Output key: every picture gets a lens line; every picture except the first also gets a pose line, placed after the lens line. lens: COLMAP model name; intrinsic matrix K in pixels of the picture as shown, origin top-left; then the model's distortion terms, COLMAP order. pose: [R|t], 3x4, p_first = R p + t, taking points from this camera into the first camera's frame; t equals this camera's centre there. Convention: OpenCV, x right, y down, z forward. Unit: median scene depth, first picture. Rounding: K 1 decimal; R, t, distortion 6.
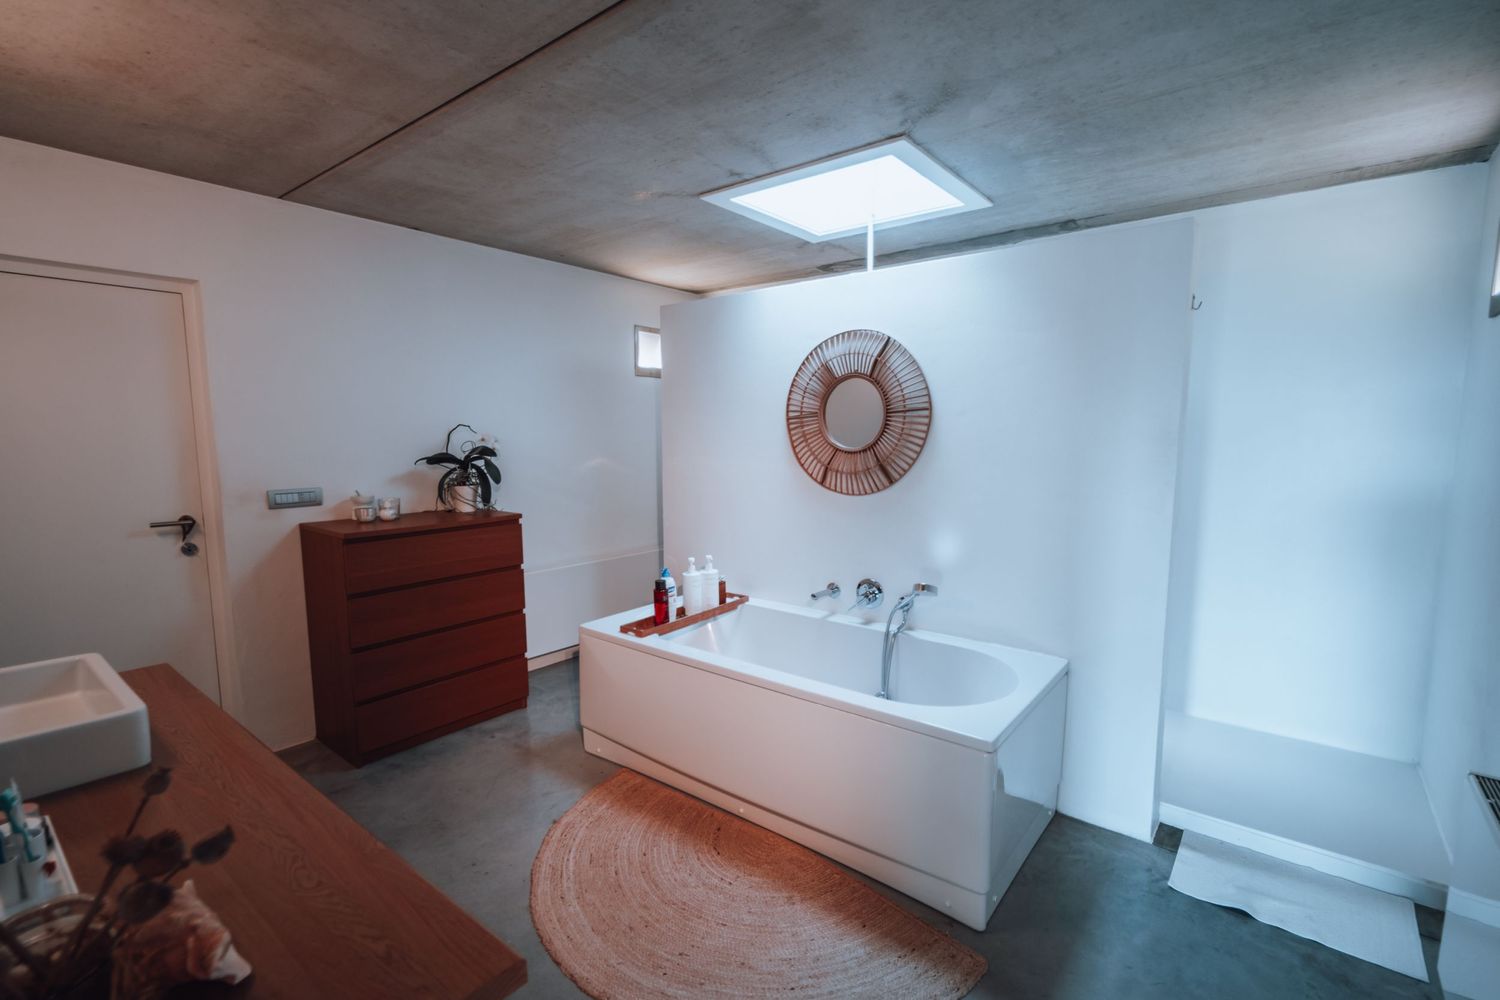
lens RADIAL K [[670.2, 0, 748.0], [0, 670.2, 508.6], [0, 0, 1]] dist [0.002213, -0.000009]
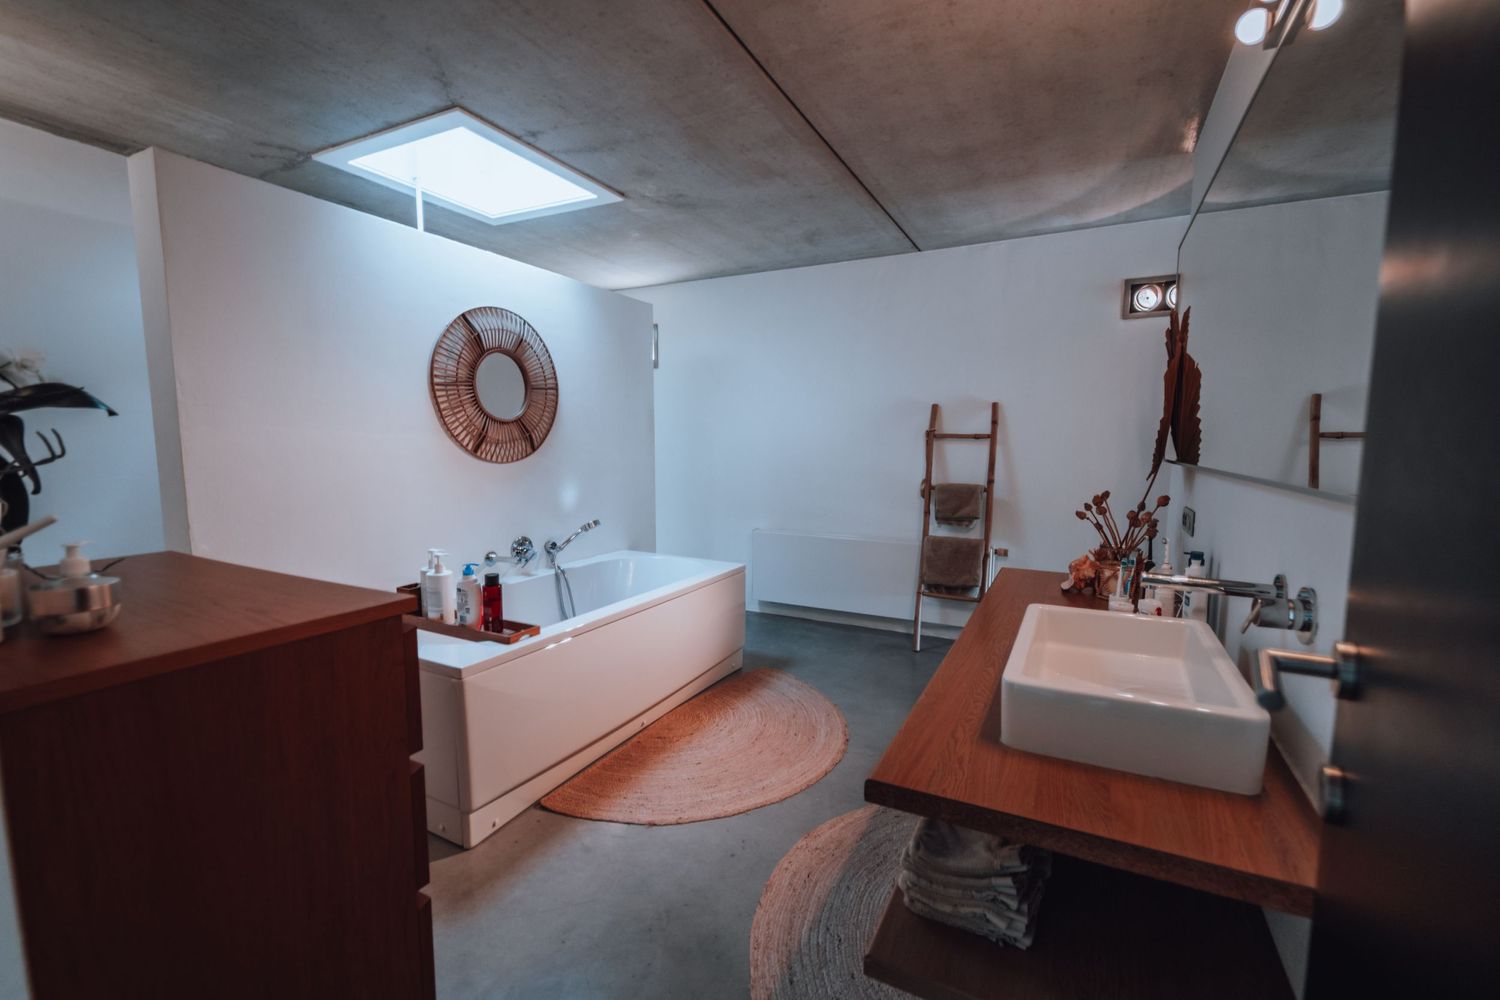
lens RADIAL K [[643.9, 0, 755.1], [0, 643.9, 511.9], [0, 0, 1]] dist [-0.000896, -0.000356]
pose [[-0.196408, -0.105832, 0.974794, -0.946107], [0.106991, 0.985909, 0.128596, -0.033459], [-0.974668, 0.129551, -0.182318, 0.823984]]
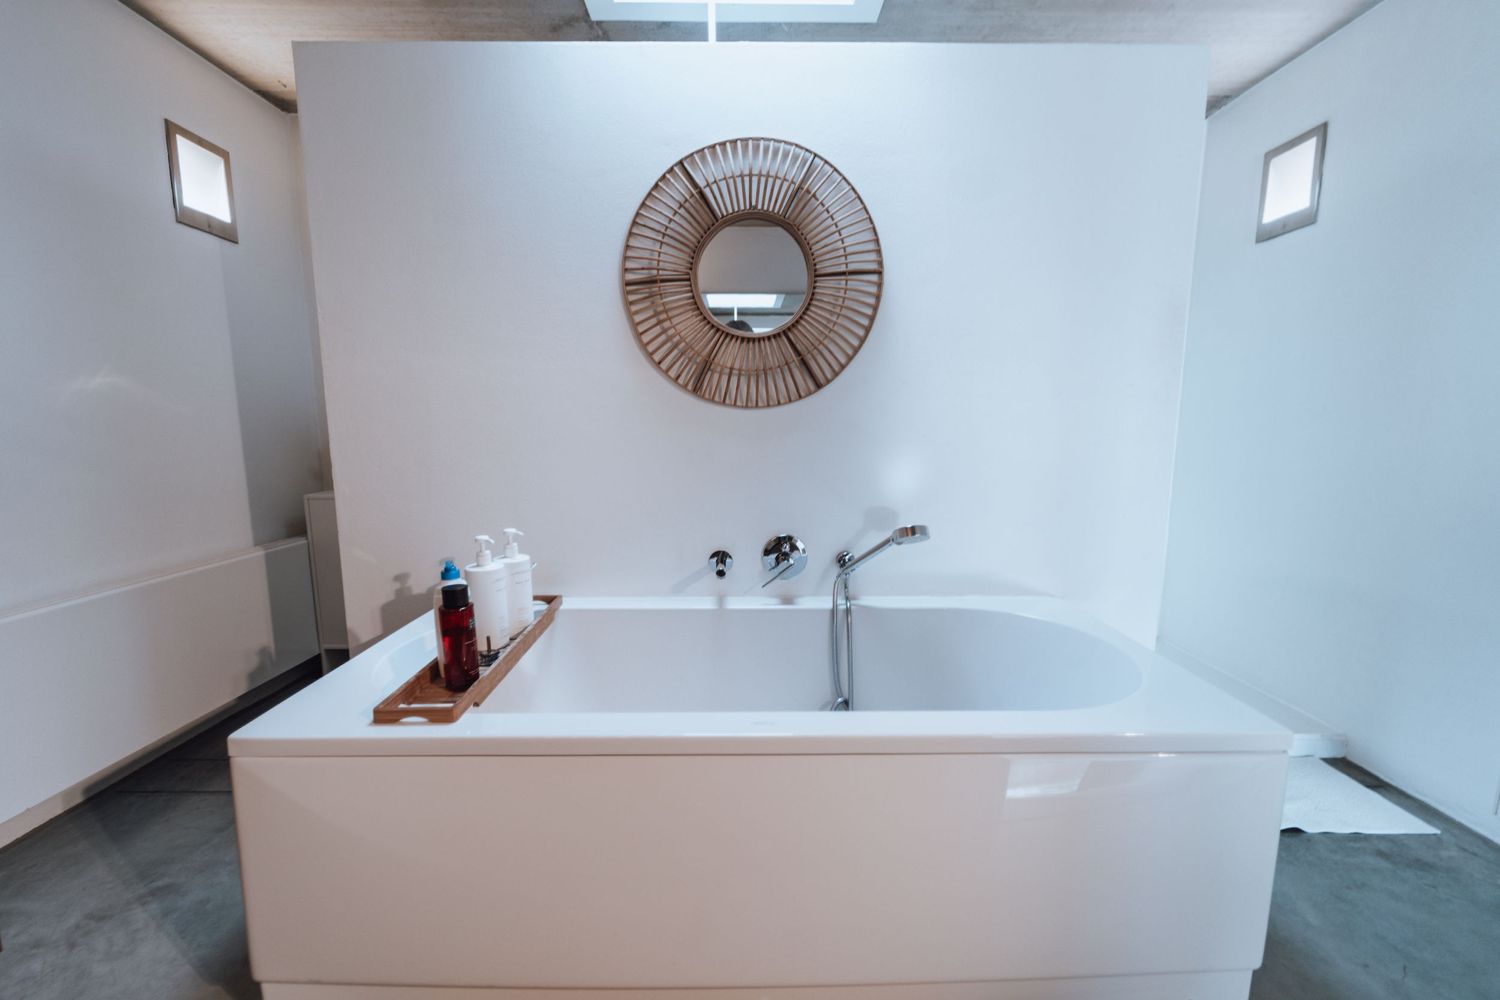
lens RADIAL K [[643.9, 0, 755.1], [0, 643.9, 511.9], [0, 0, 1]] dist [-0.000896, -0.000356]
pose [[0.775275, -0.085131, 0.625861, -0.240401], [0.069438, 0.996357, 0.049512, 0.049425], [-0.627796, 0.005073, 0.778362, 0.531112]]
